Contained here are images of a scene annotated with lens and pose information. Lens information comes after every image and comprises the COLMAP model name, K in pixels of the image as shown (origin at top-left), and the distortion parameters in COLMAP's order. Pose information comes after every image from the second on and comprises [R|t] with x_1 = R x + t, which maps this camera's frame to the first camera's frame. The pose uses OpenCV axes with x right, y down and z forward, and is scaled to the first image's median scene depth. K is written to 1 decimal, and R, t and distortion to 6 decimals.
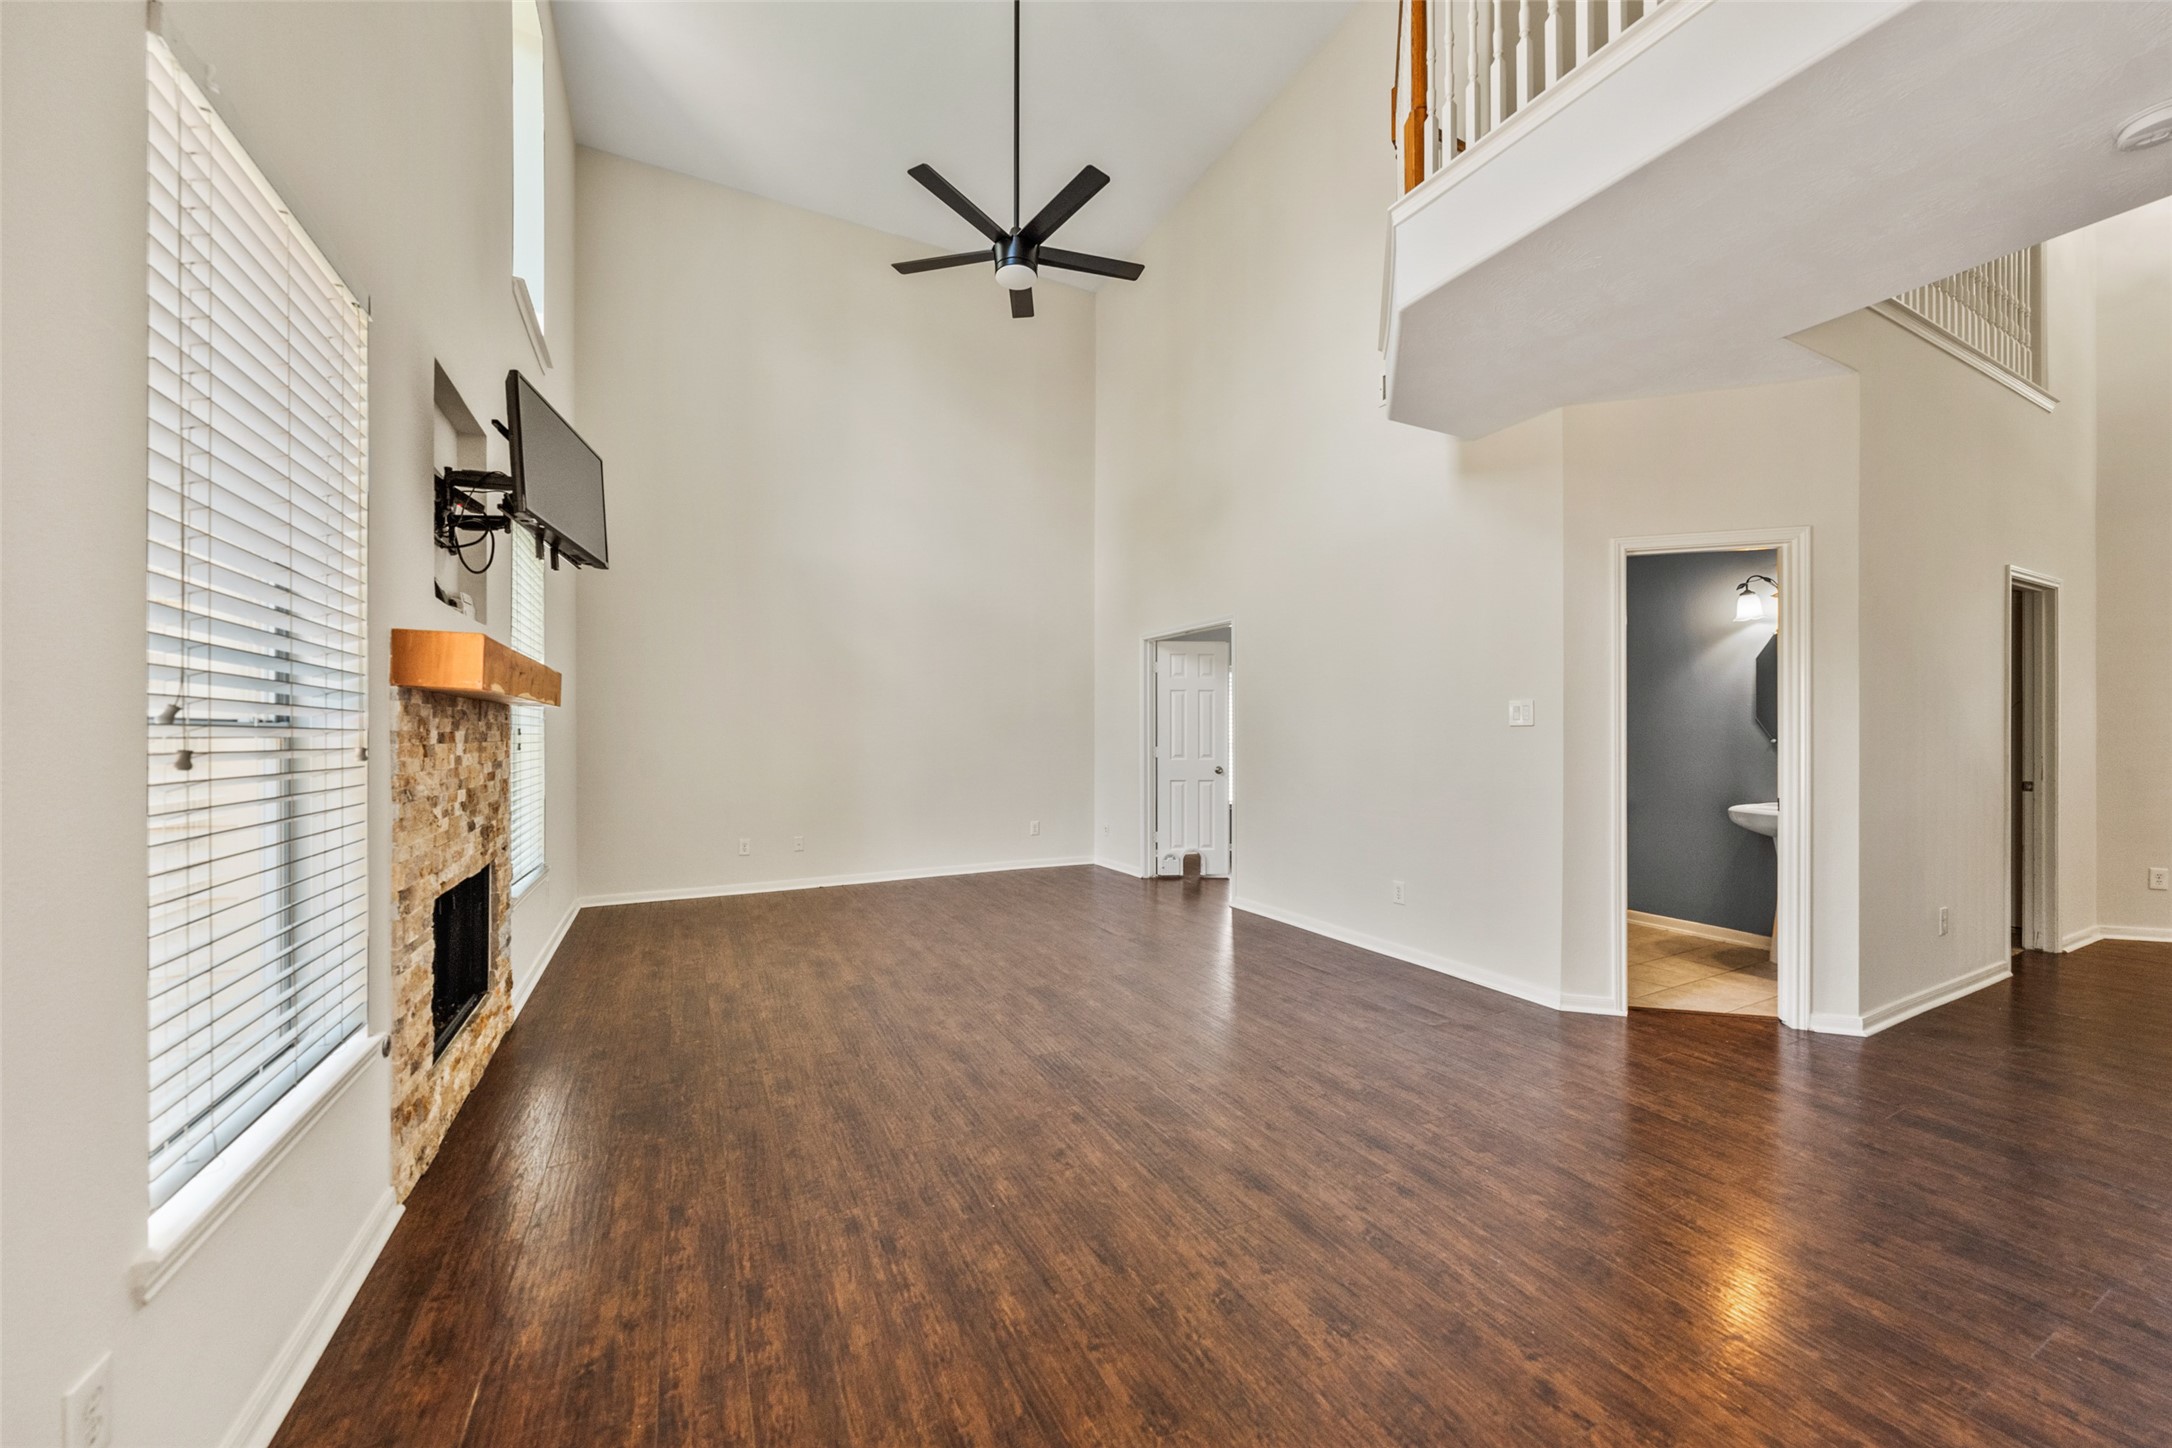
lens RADIAL K [[813.6, 0, 1096.3], [0, 813.6, 735.0], [0, 0, 1]] dist [0.001057, -0.000228]
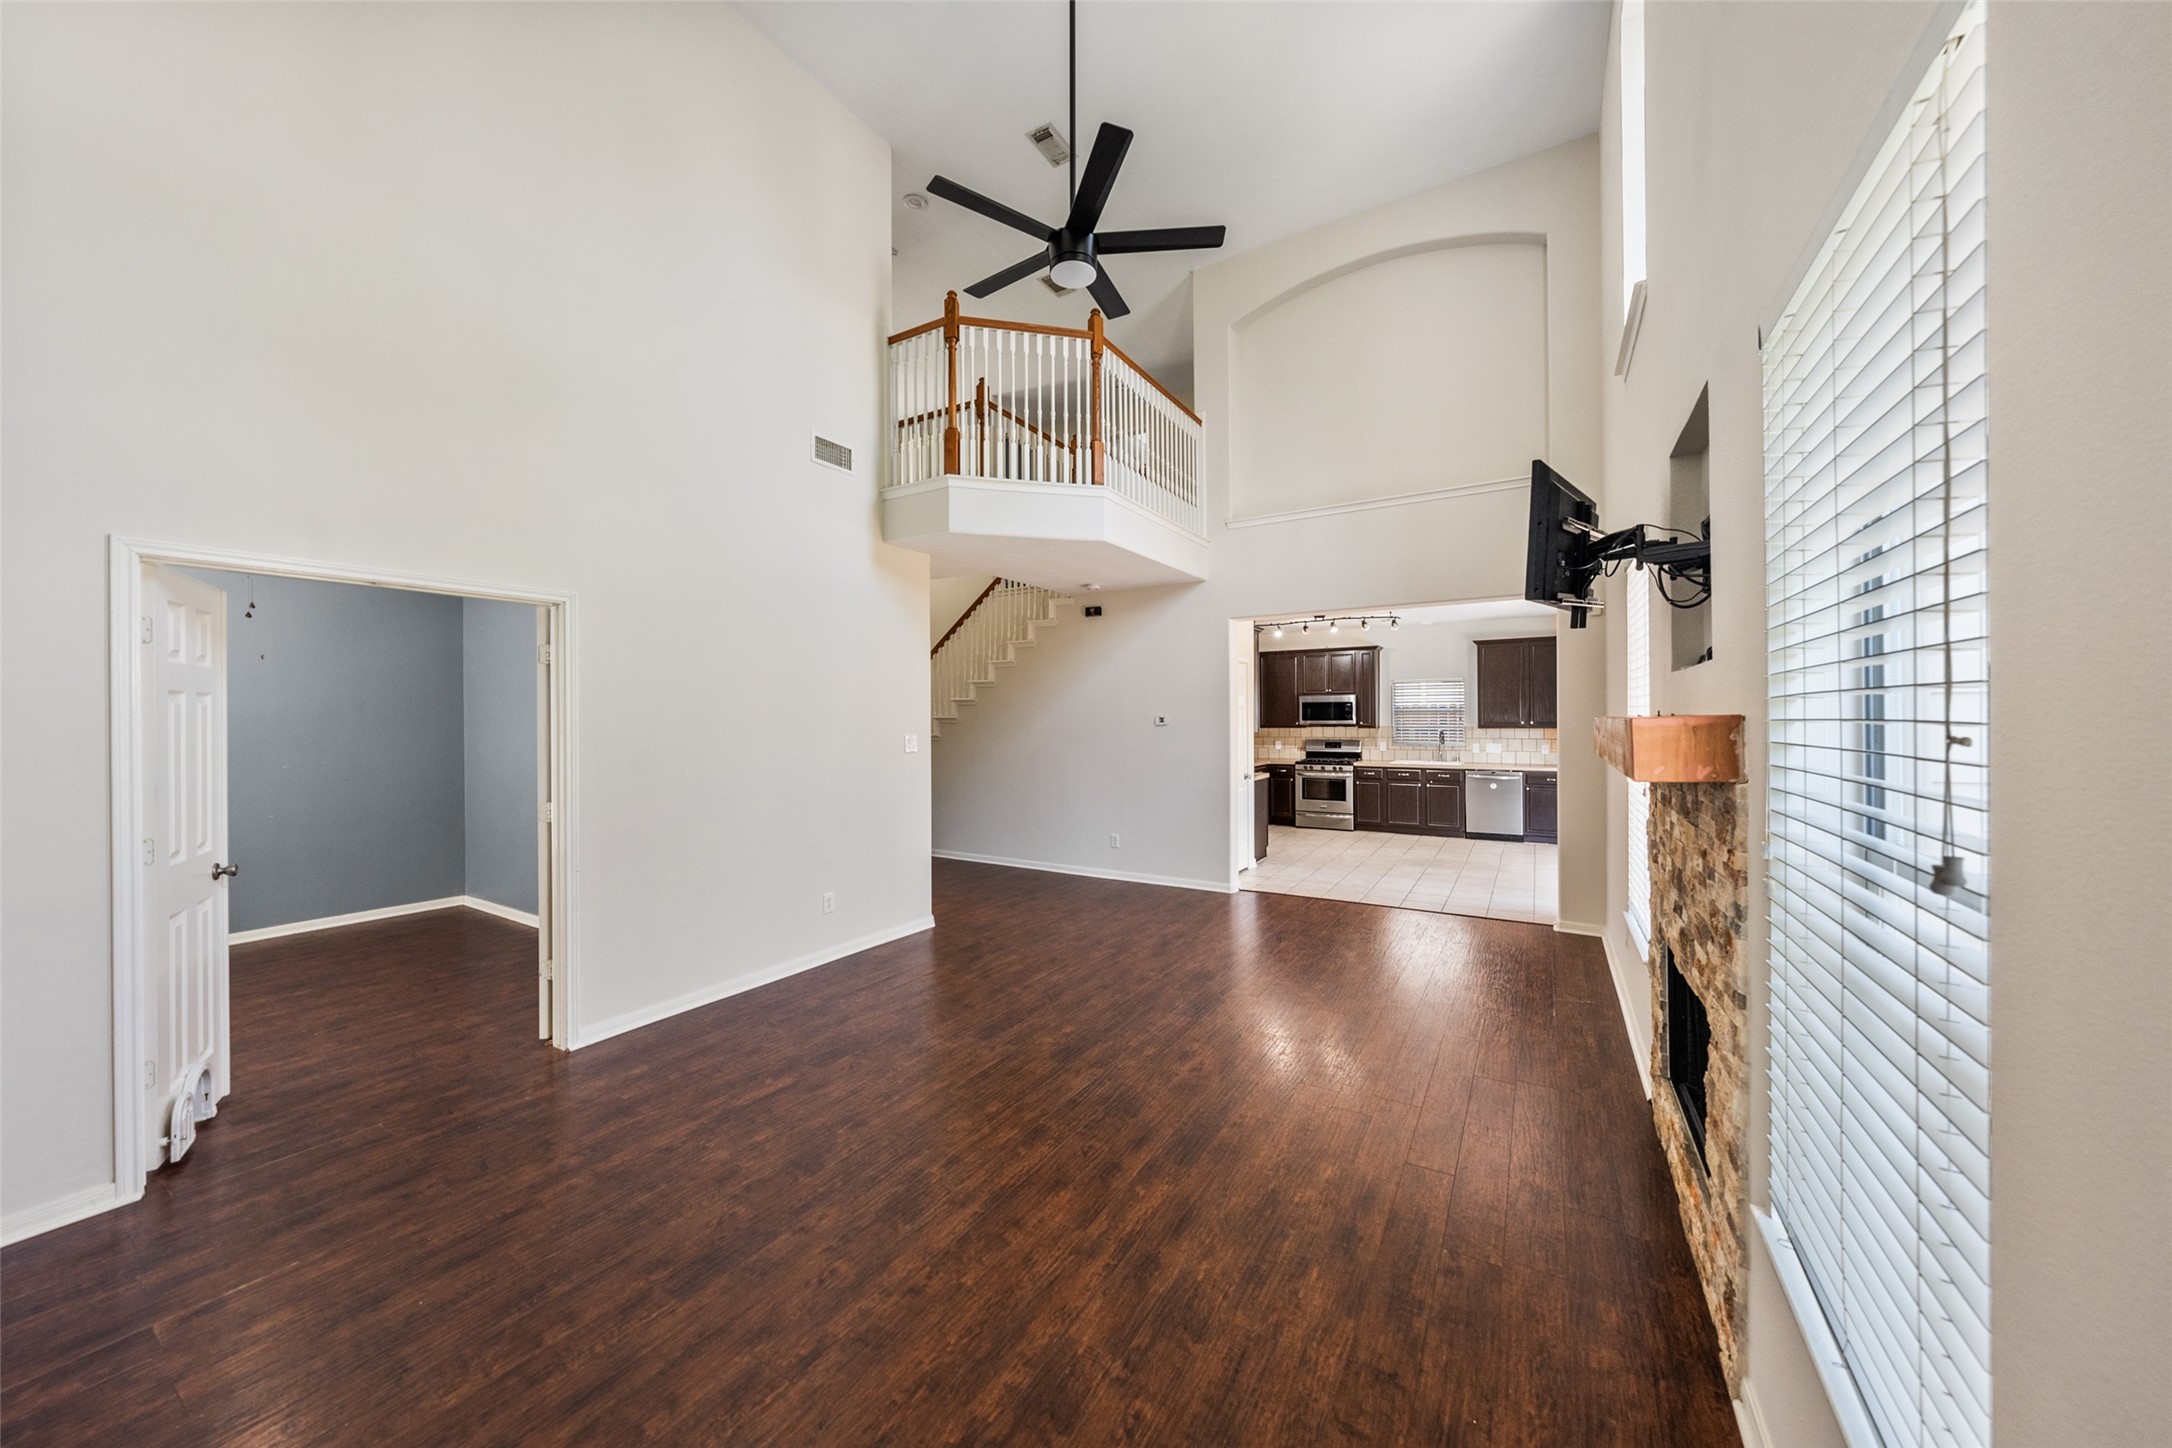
lens RADIAL K [[744.4, 0, 1090.6], [0, 744.4, 716.8], [0, 0, 1]] dist [-0.004105, 0.000390]
pose [[-0.526593, 0.004409, 0.850106, -0.817369], [0.006357, 0.999979, -0.001248, -0.072494], [-0.850093, 0.004747, -0.526610, 1.439112]]
